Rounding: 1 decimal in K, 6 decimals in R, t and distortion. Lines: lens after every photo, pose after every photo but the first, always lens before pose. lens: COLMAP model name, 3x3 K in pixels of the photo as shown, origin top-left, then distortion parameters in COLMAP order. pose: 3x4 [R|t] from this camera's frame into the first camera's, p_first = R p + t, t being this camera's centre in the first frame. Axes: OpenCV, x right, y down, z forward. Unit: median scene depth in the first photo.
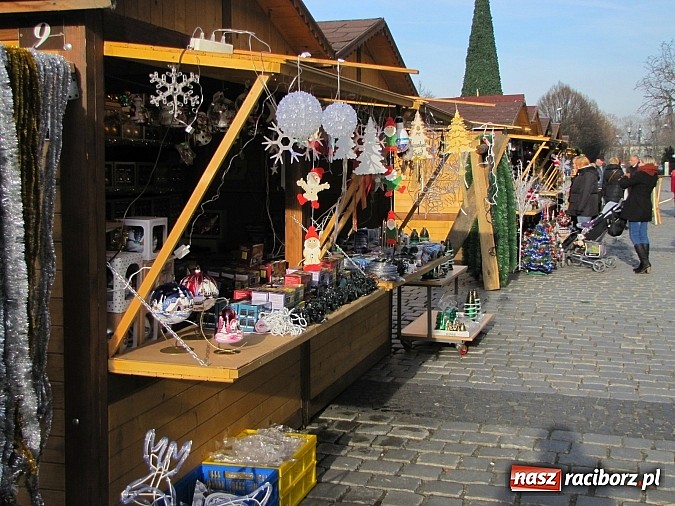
lens RADIAL K [[880.0, 0, 335.5], [0, 880.0, 253.9], [0, 0, 1]] dist [0.006034, 0.000000]
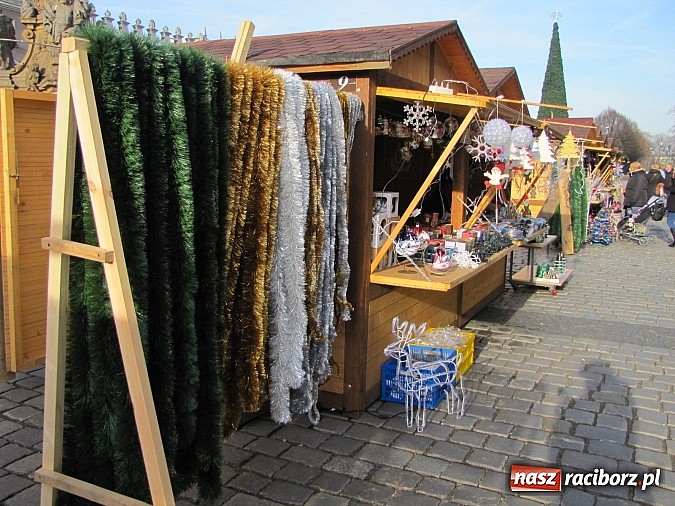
lens RADIAL K [[636.0, 0, 340.4], [0, 636.0, 248.5], [0, 0, 1]] dist [-0.062021, 0.000000]
pose [[0.989188, 0.043093, -0.140181, -0.094058], [-0.038412, 0.998616, 0.035926, 0.017902], [0.141535, -0.030153, 0.989474, -0.142299]]
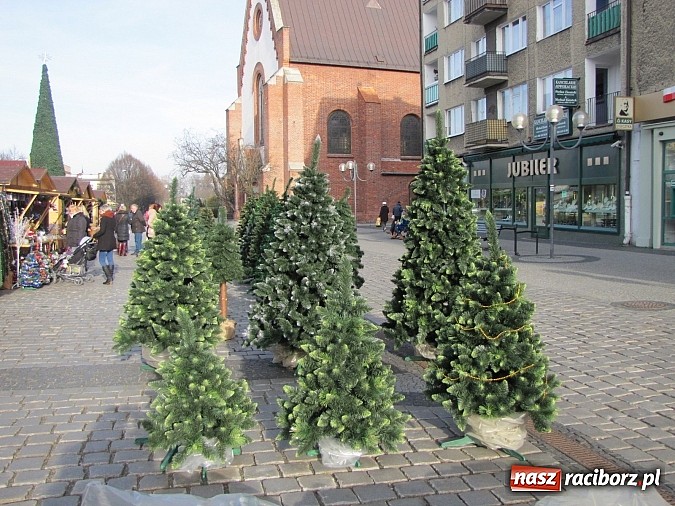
lens RADIAL K [[636.0, 0, 338.8], [0, 636.0, 253.0], [0, 0, 1]] dist [-0.062021, 0.000000]
pose [[0.854865, -0.028160, 0.518086, 0.322909], [0.045939, 0.998712, -0.021518, 0.021732], [-0.516813, 0.042195, 0.855058, -0.242144]]
